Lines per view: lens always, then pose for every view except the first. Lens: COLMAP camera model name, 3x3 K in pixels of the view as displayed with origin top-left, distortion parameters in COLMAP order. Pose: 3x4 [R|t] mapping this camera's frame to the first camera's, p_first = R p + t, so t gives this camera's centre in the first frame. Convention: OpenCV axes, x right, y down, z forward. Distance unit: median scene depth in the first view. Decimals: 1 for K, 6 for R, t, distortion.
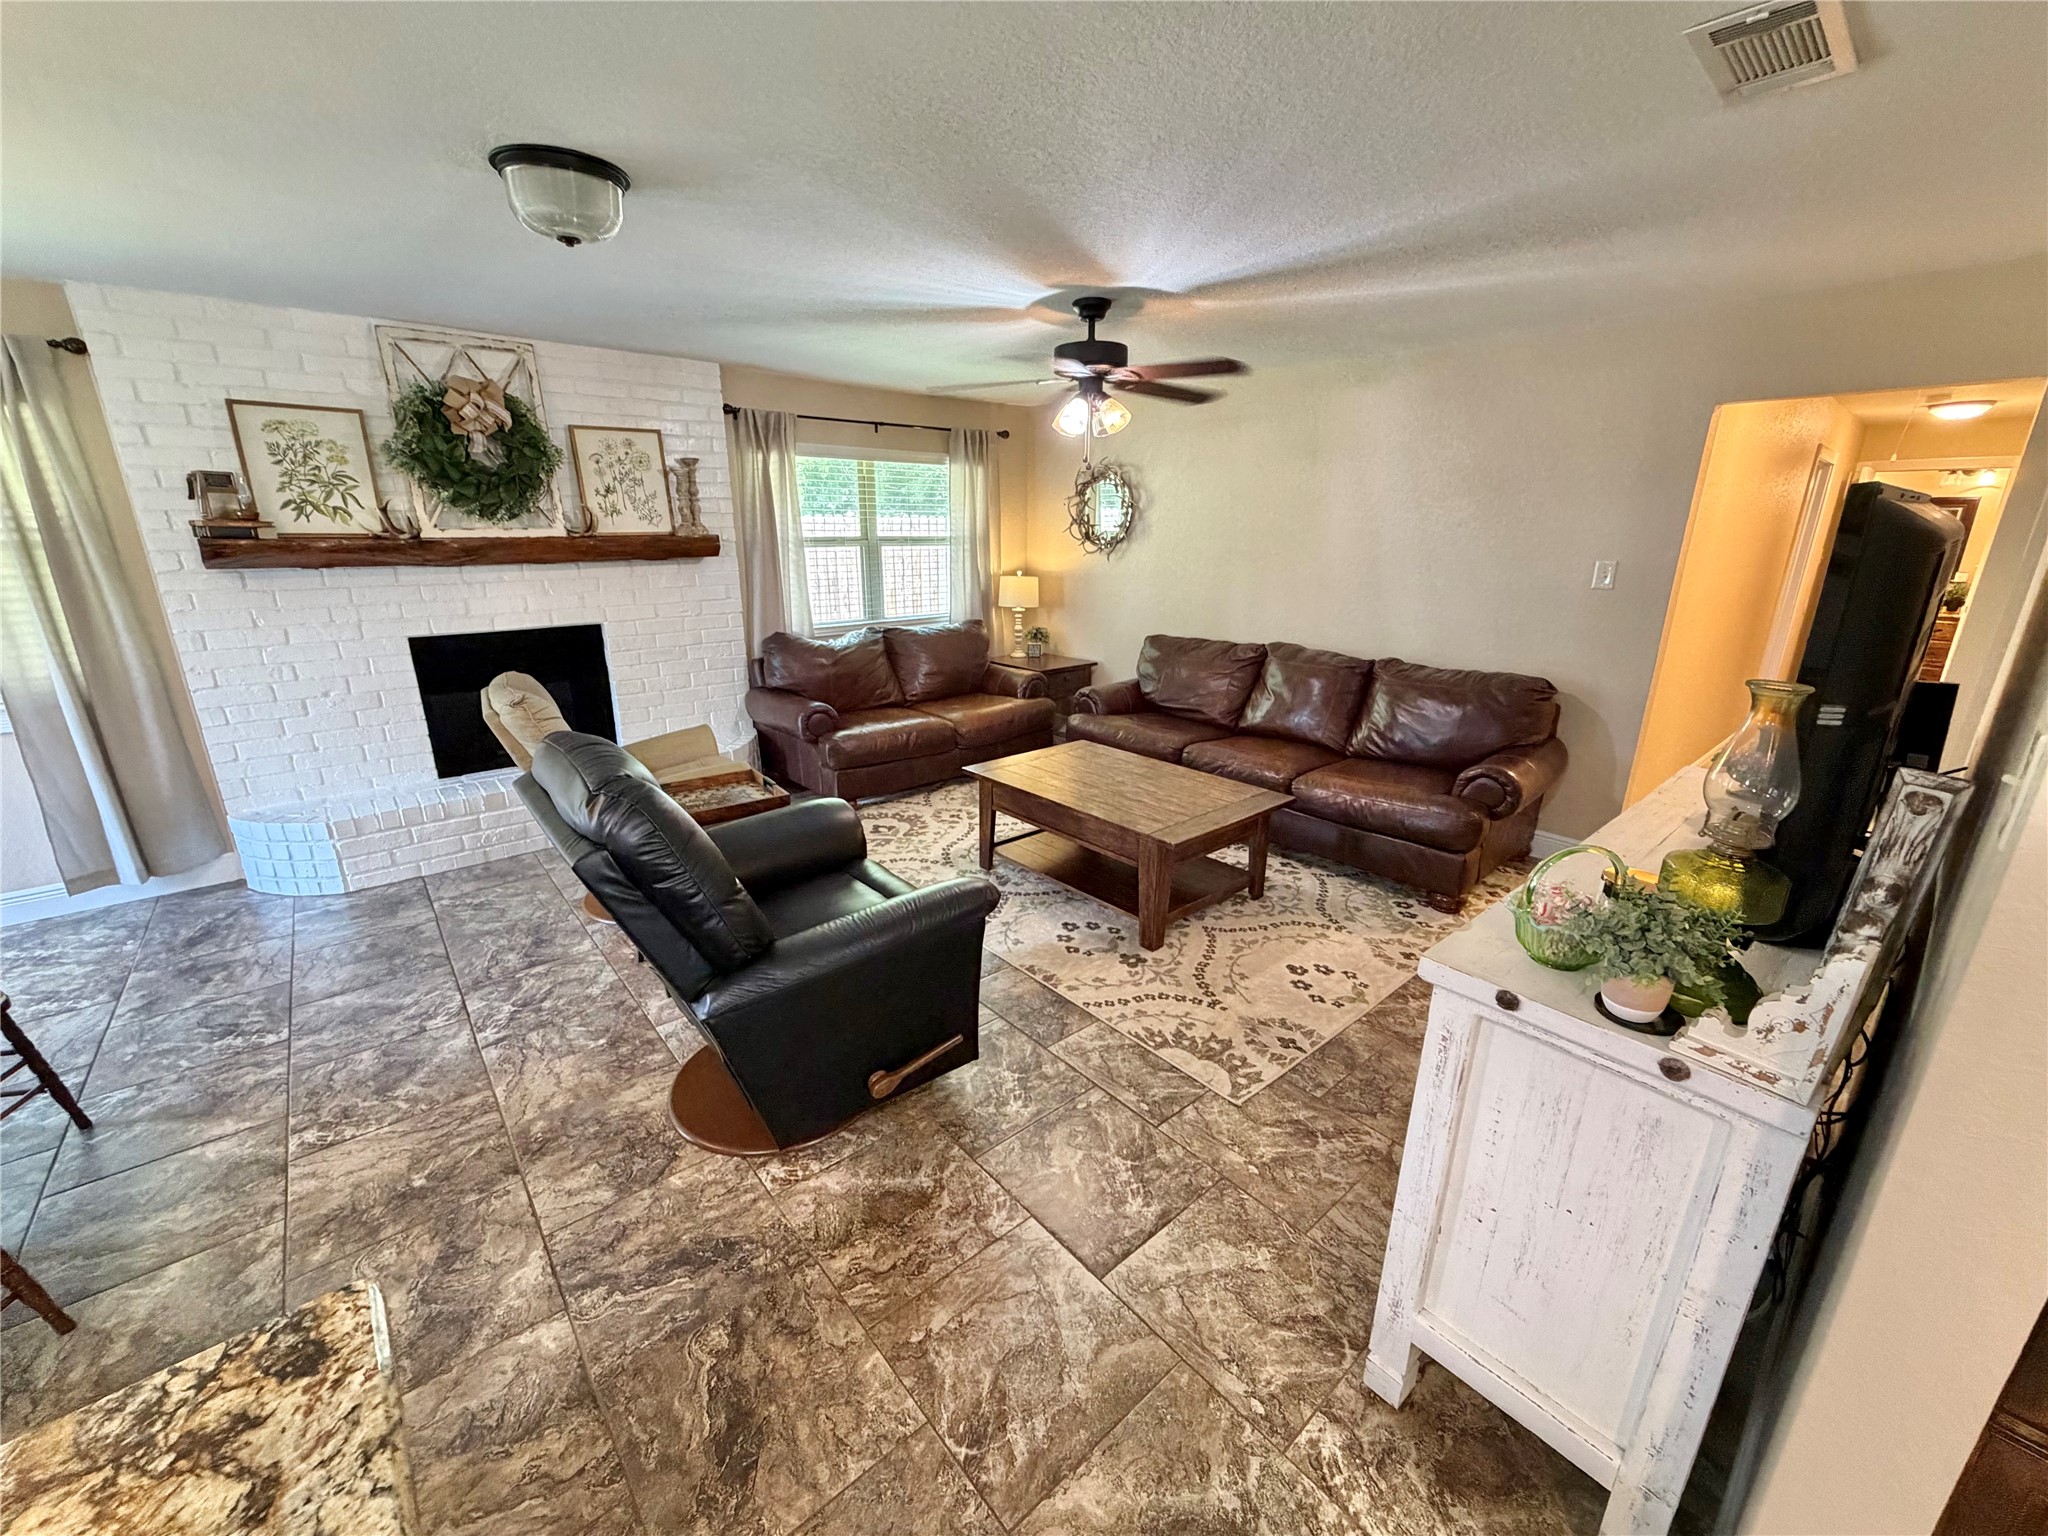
lens RADIAL K [[816.5, 0, 1018.9], [0, 816.5, 769.9], [0, 0, 1]] dist [-0.000972, 0.000561]
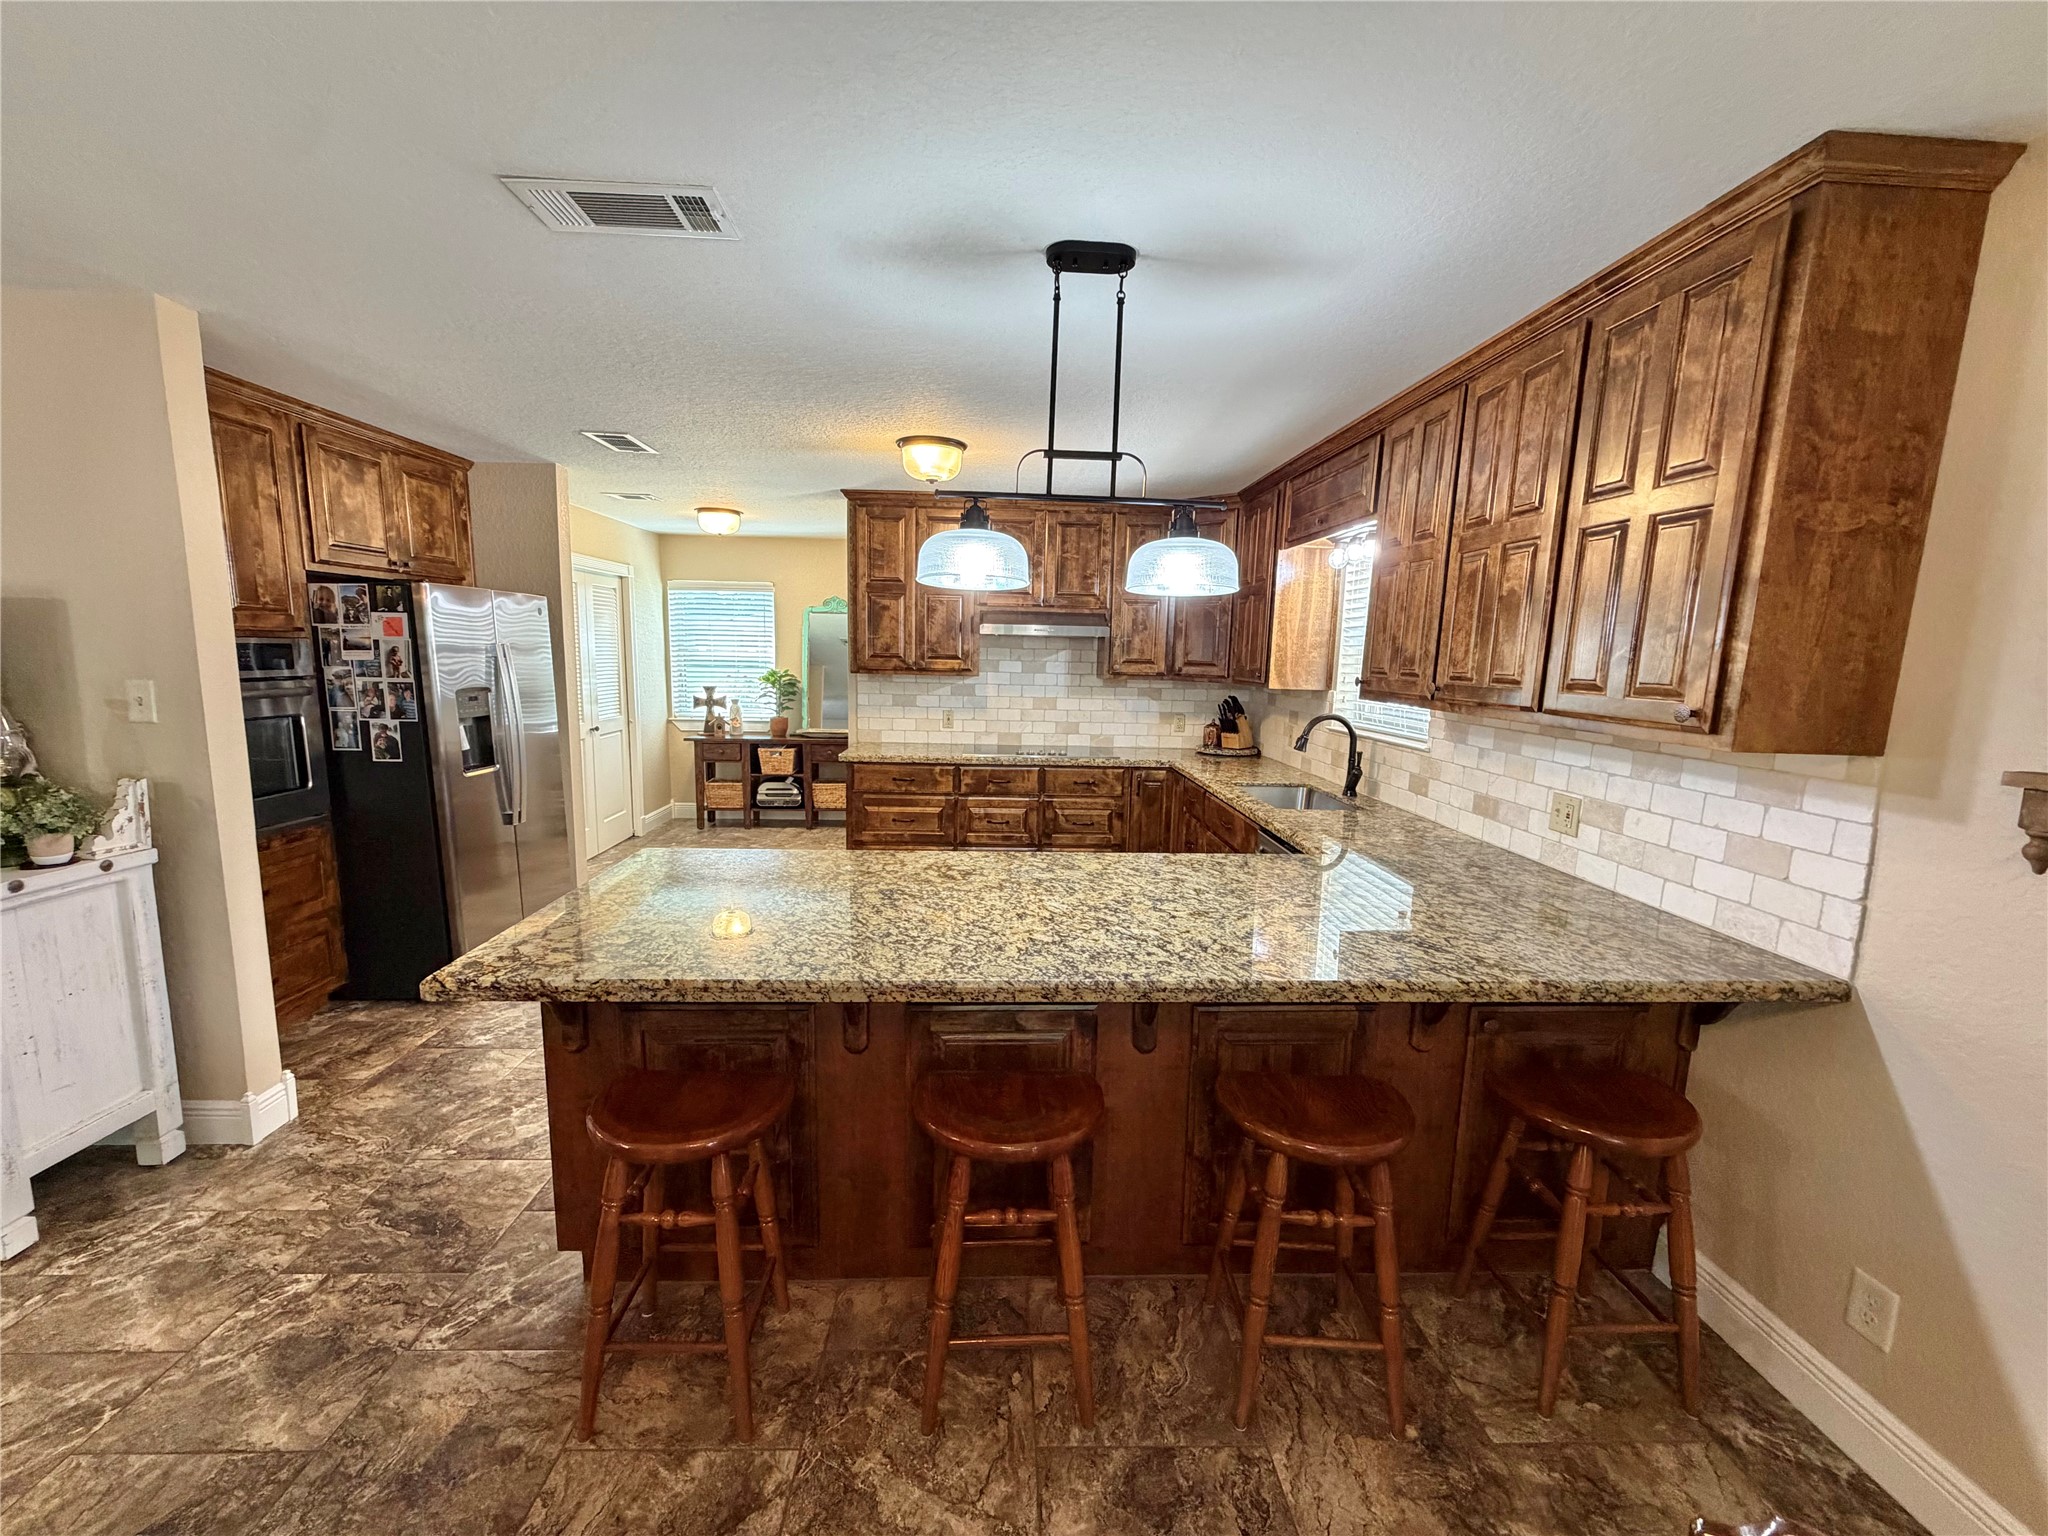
lens RADIAL K [[816.5, 0, 1018.2], [0, 816.5, 769.1], [0, 0, 1]] dist [-0.000972, 0.000561]
pose [[-0.778824, -0.110849, 0.617370, -0.685892], [0.159342, 0.917007, 0.365661, -0.074587], [-0.606666, 0.383159, -0.696524, 0.292060]]
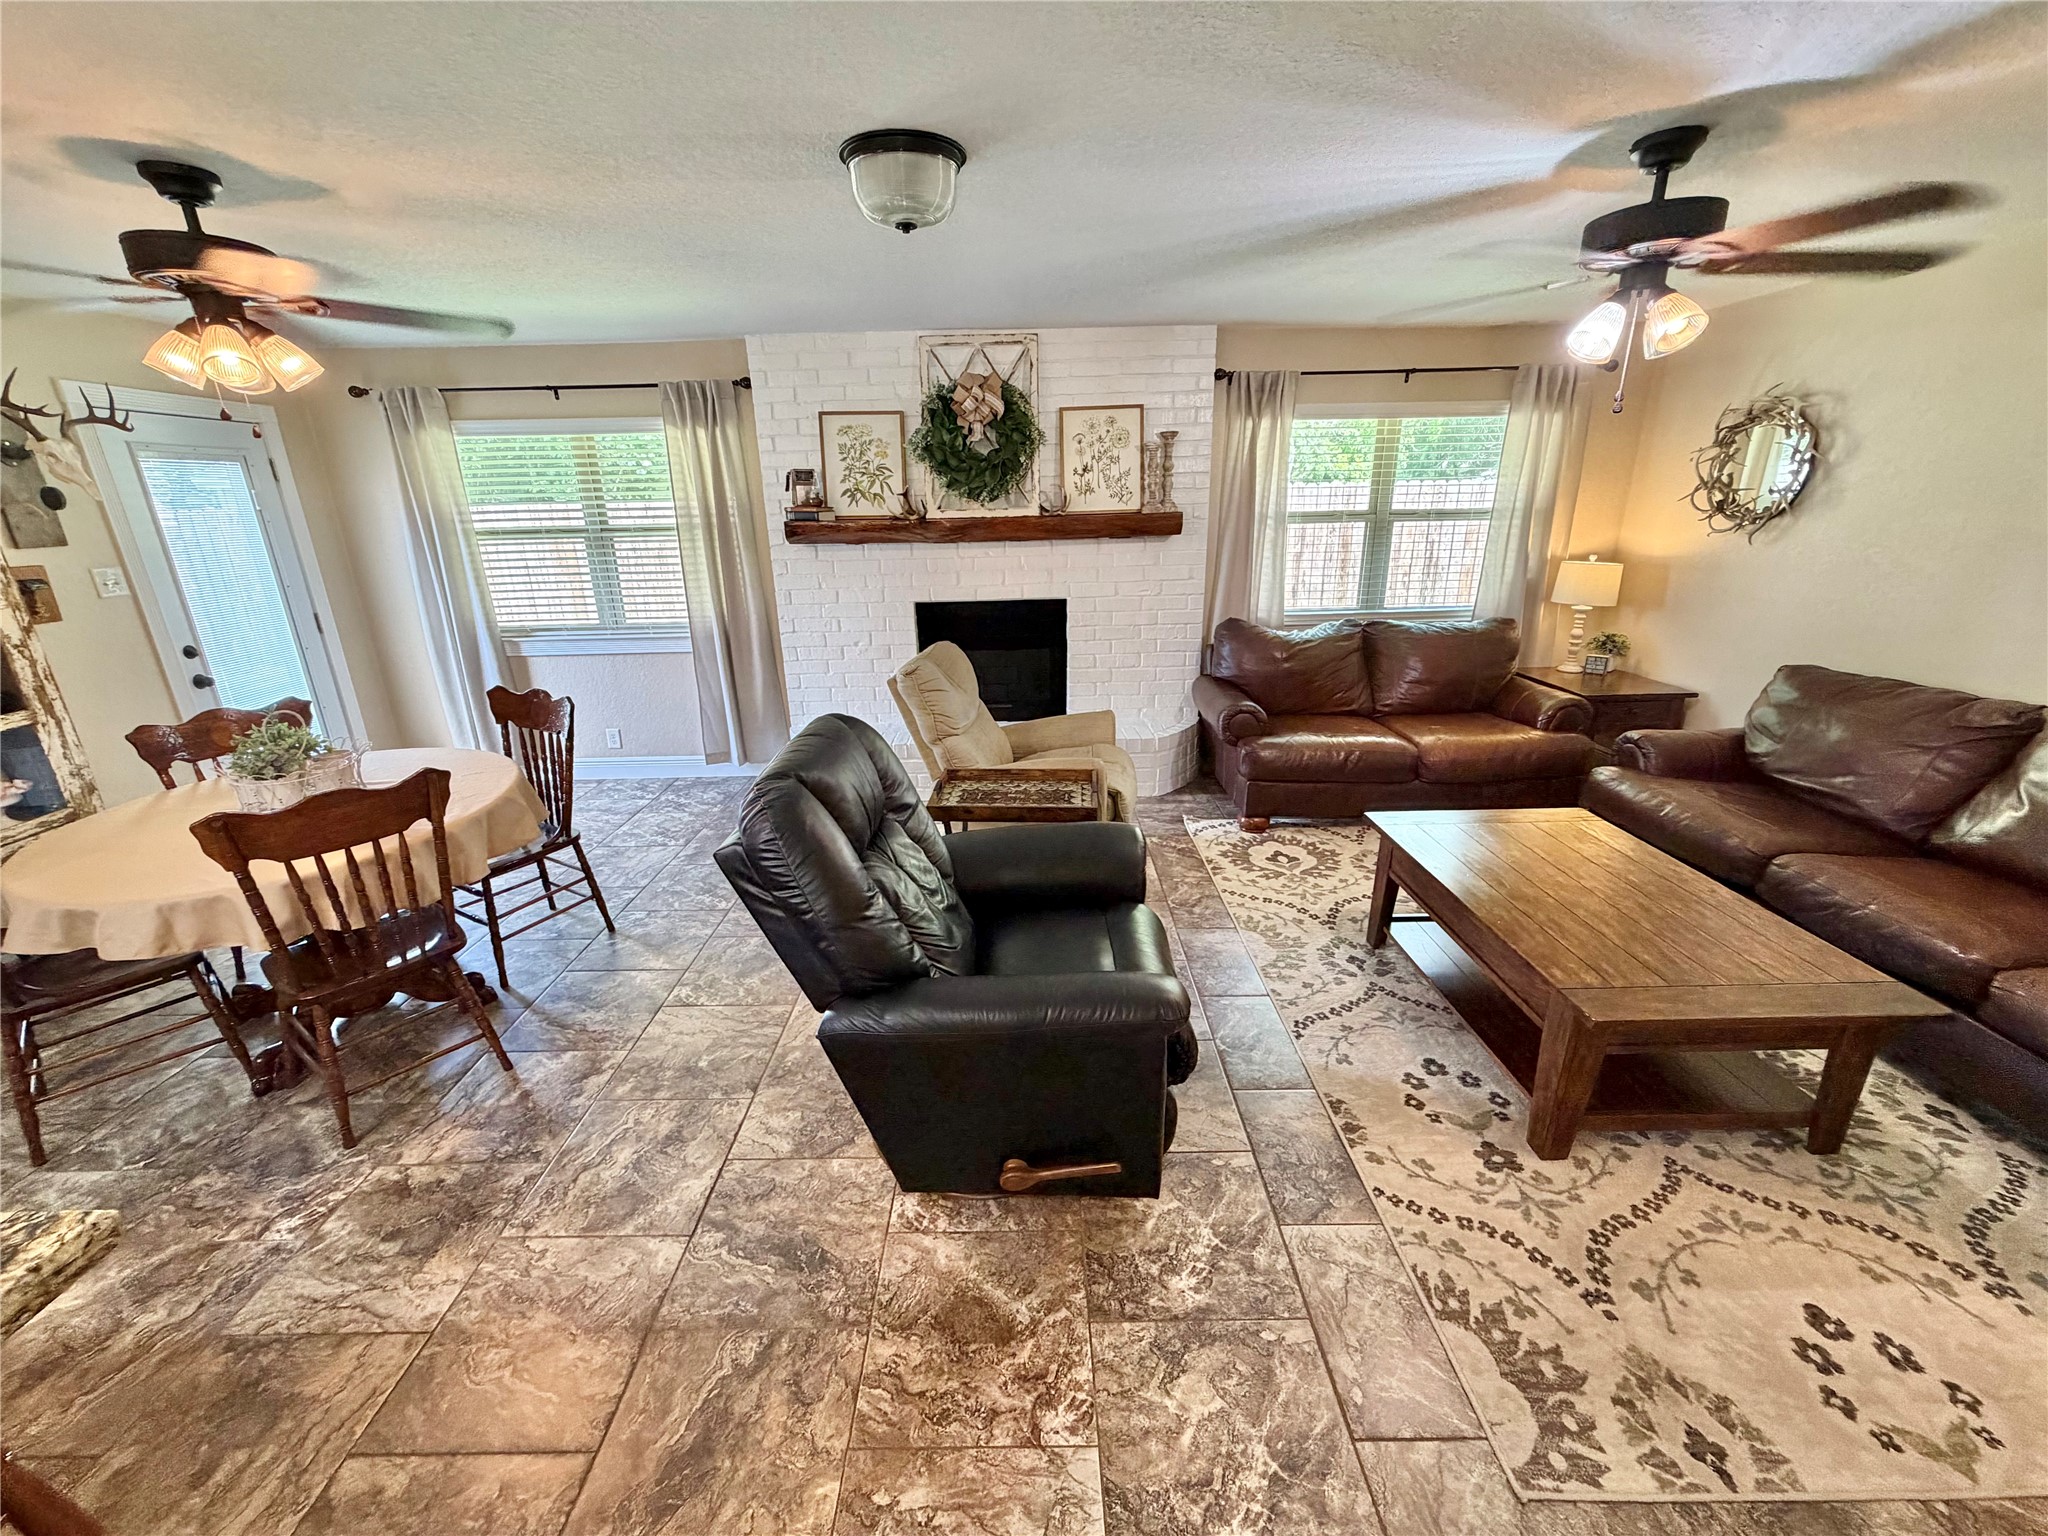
lens RADIAL K [[816.5, 0, 1017.4], [0, 816.5, 769.9], [0, 0, 1]] dist [-0.000972, 0.000561]
pose [[0.759890, 0.189622, -0.621780, 0.175648], [-0.165523, 0.981423, 0.097011, -0.071402], [0.628625, 0.029201, 0.777160, 0.199683]]
